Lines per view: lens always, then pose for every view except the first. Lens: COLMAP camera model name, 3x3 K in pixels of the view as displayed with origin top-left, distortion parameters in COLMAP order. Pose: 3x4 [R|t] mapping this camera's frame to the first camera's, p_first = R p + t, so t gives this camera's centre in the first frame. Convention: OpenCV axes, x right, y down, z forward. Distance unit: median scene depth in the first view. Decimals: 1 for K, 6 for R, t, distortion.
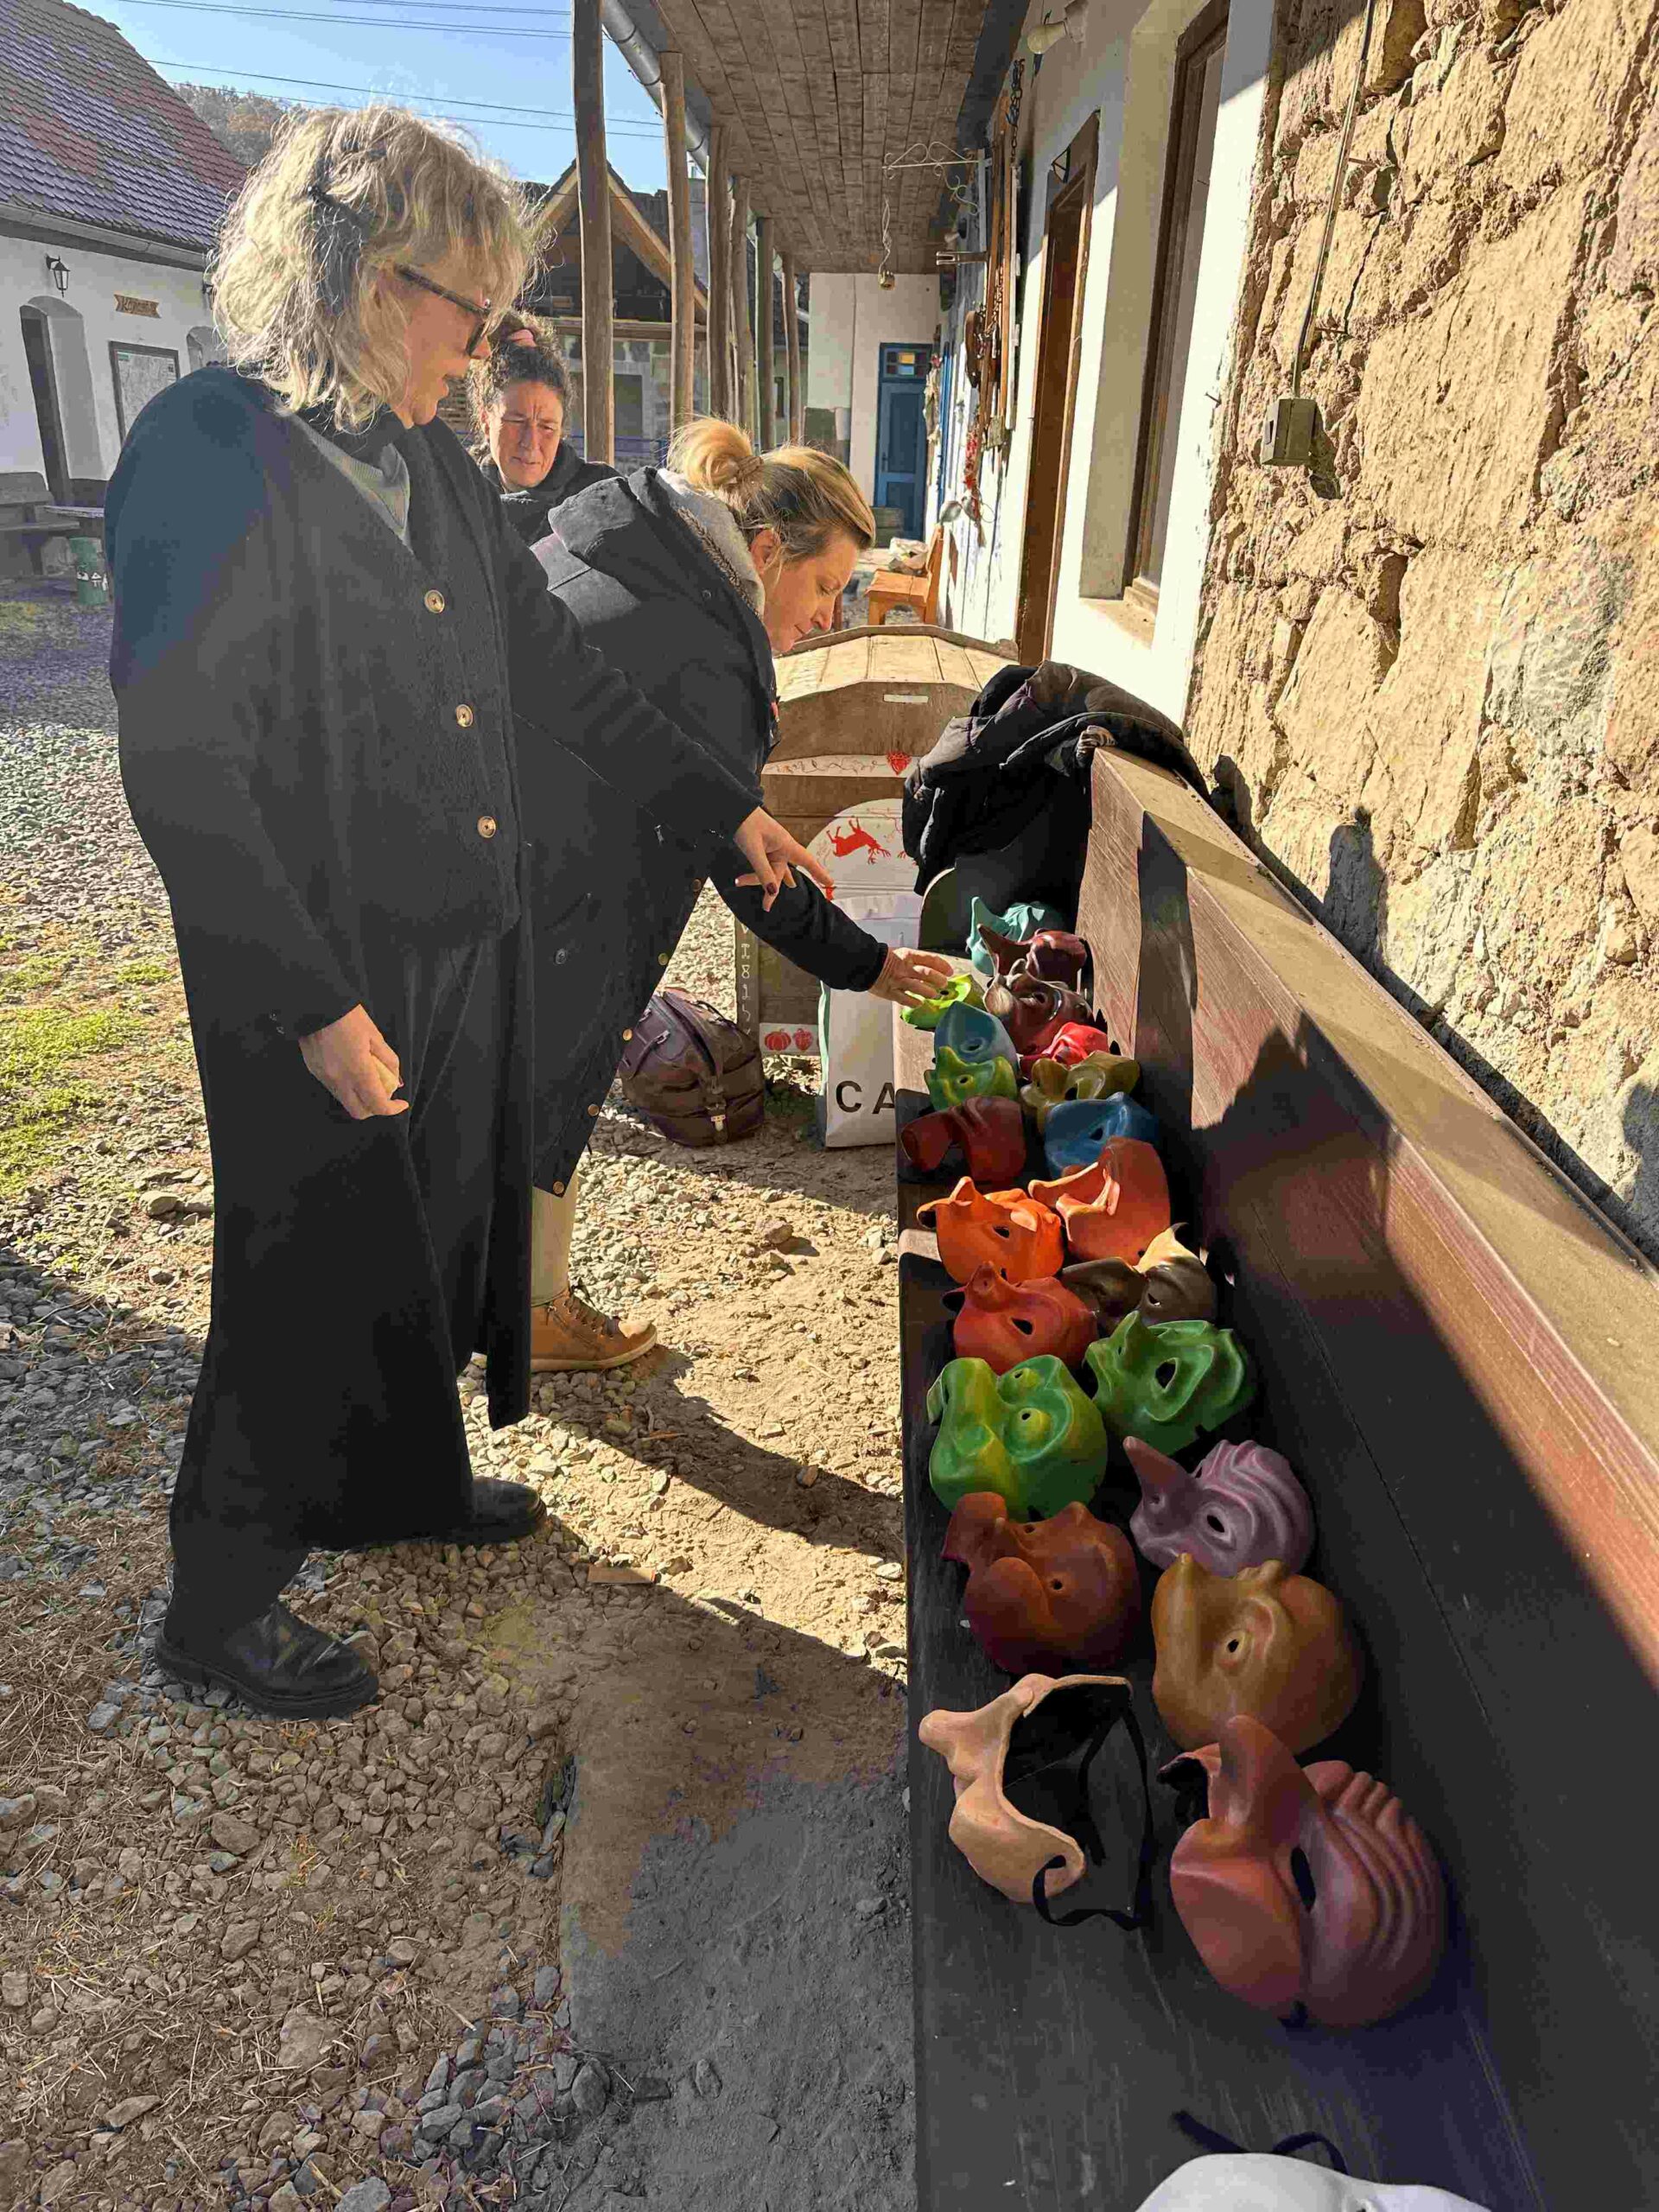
lens RADIAL K [[1532.7, 0, 828.3], [0, 1532.7, 1089.6], [0, 0, 1]] dist [0.011958, -0.027039]
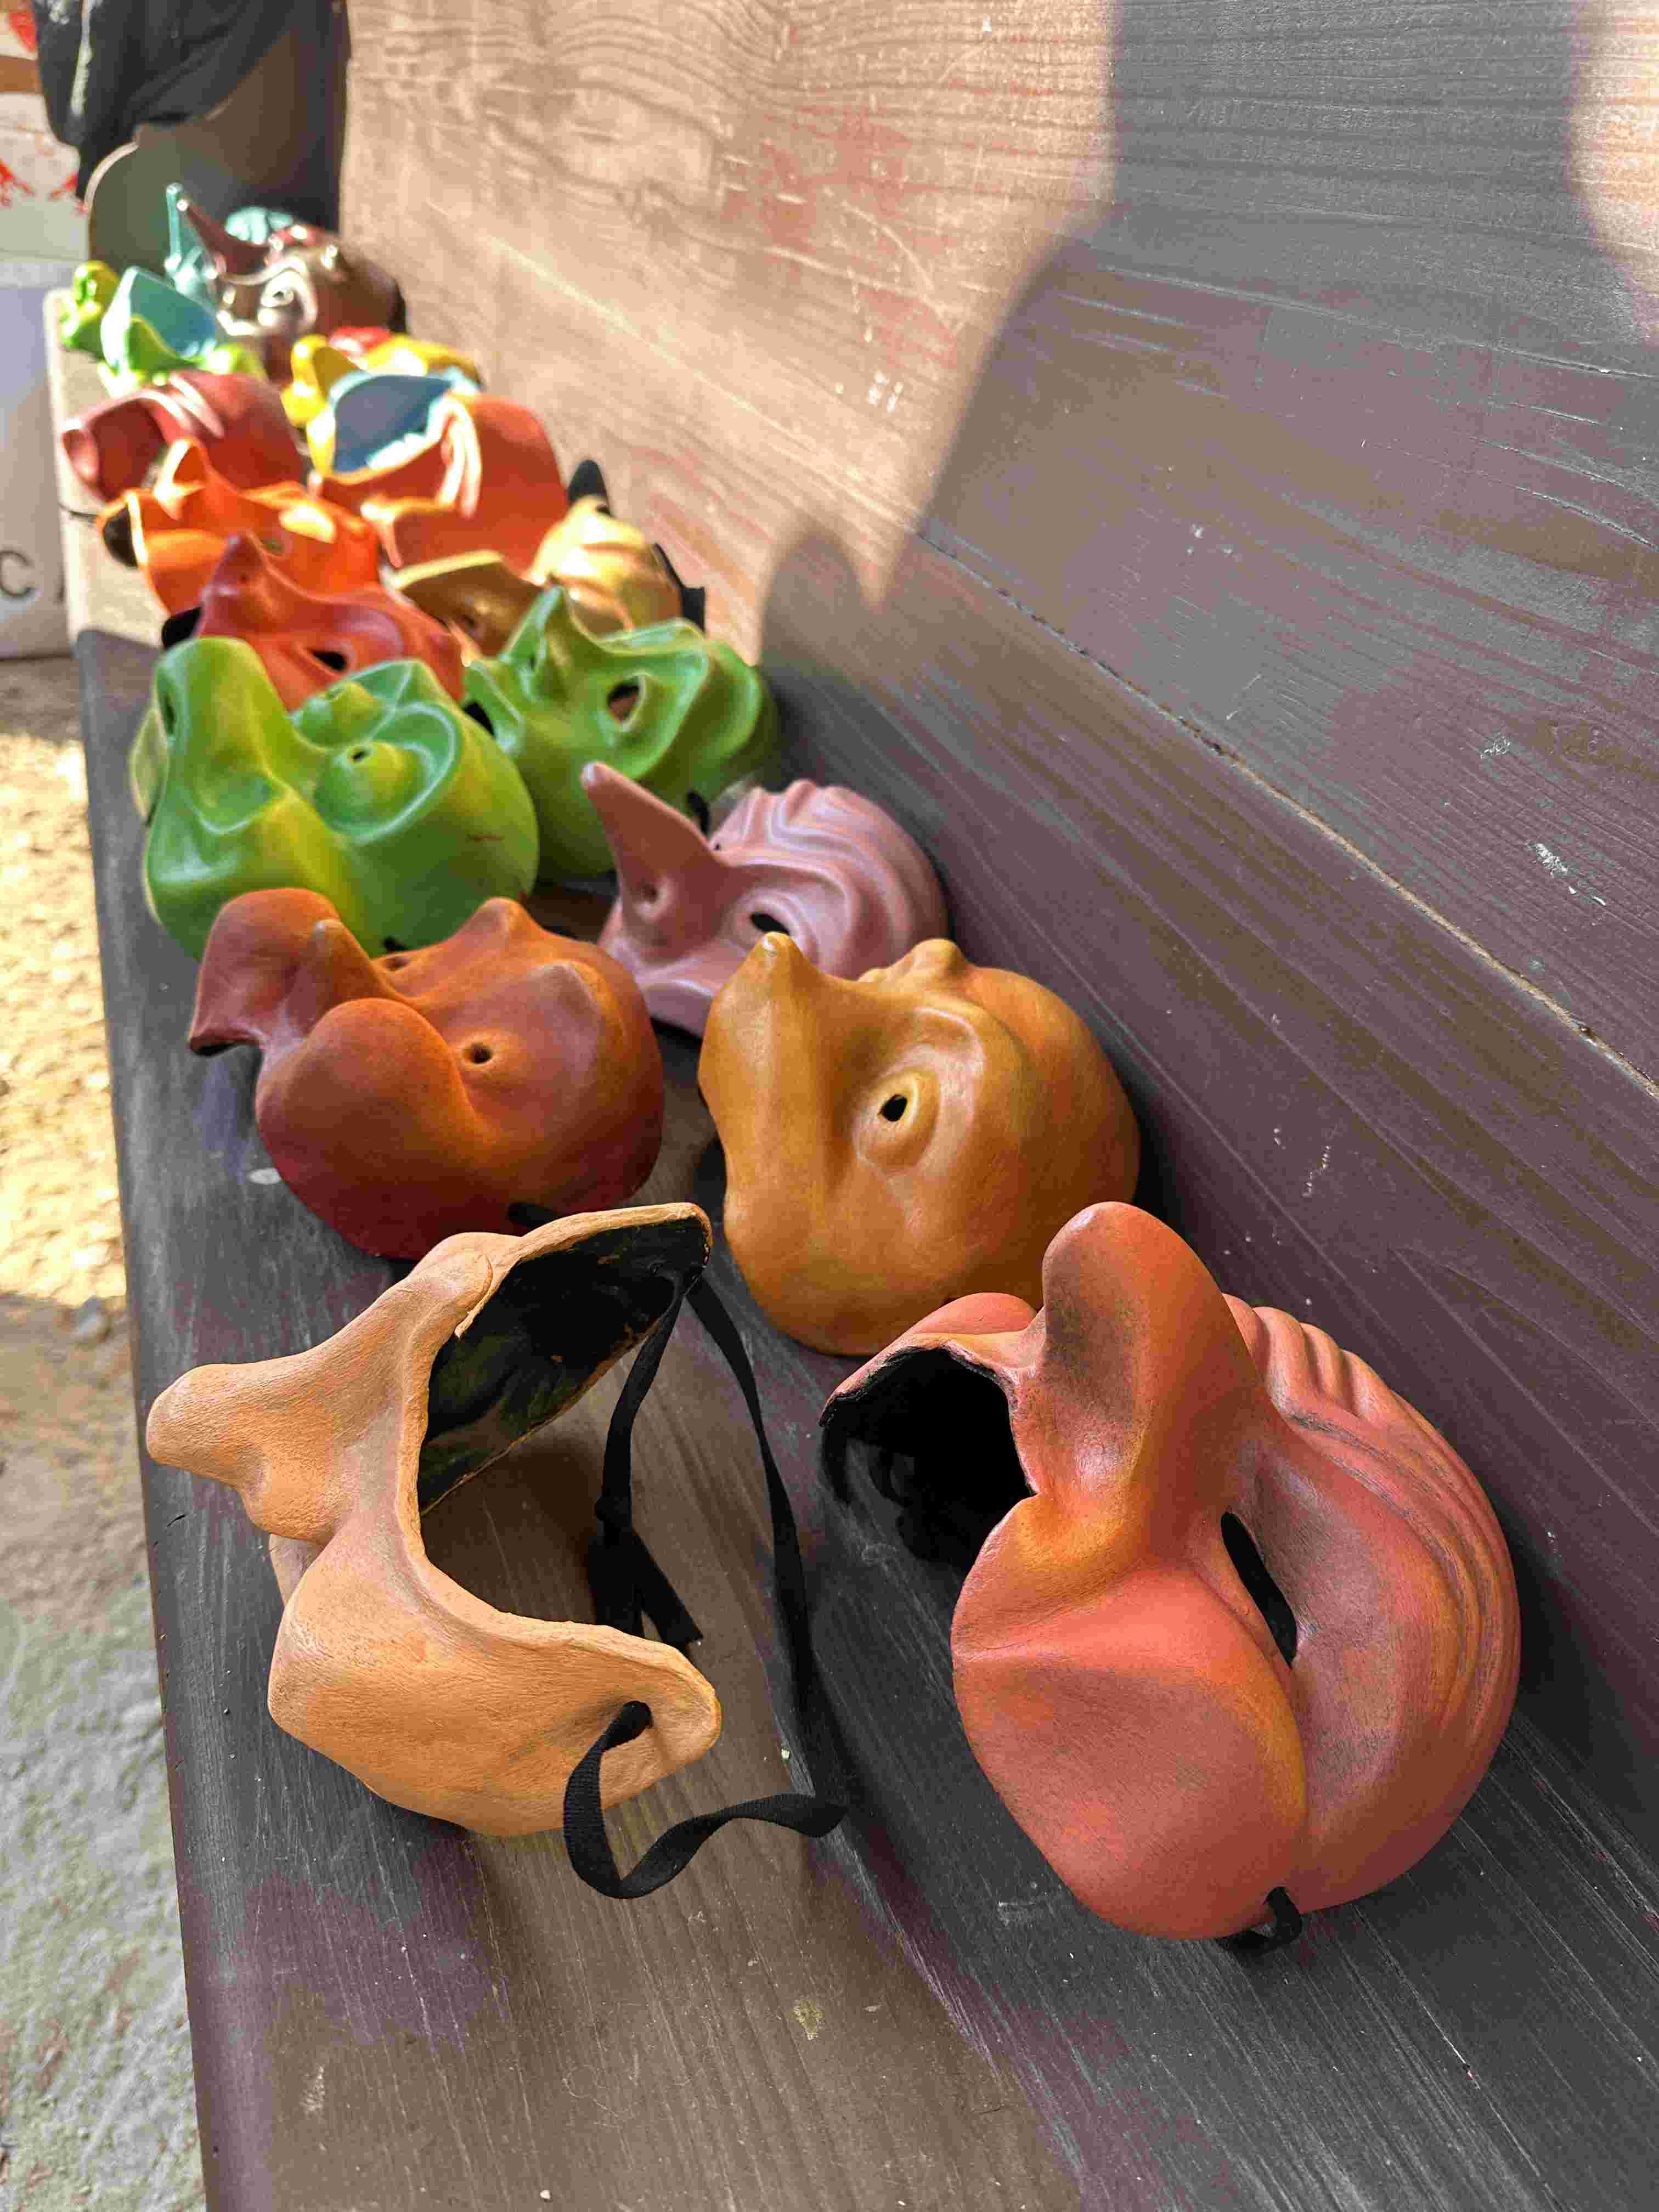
lens RADIAL K [[1532.7, 0, 835.3], [0, 1532.7, 1103.2], [0, 0, 1]] dist [0.011958, -0.027039]
pose [[0.893593, -0.114595, 0.434005, 0.041736], [0.016119, 0.974432, 0.224104, 0.203725], [-0.448589, -0.193262, 0.872592, 0.484729]]
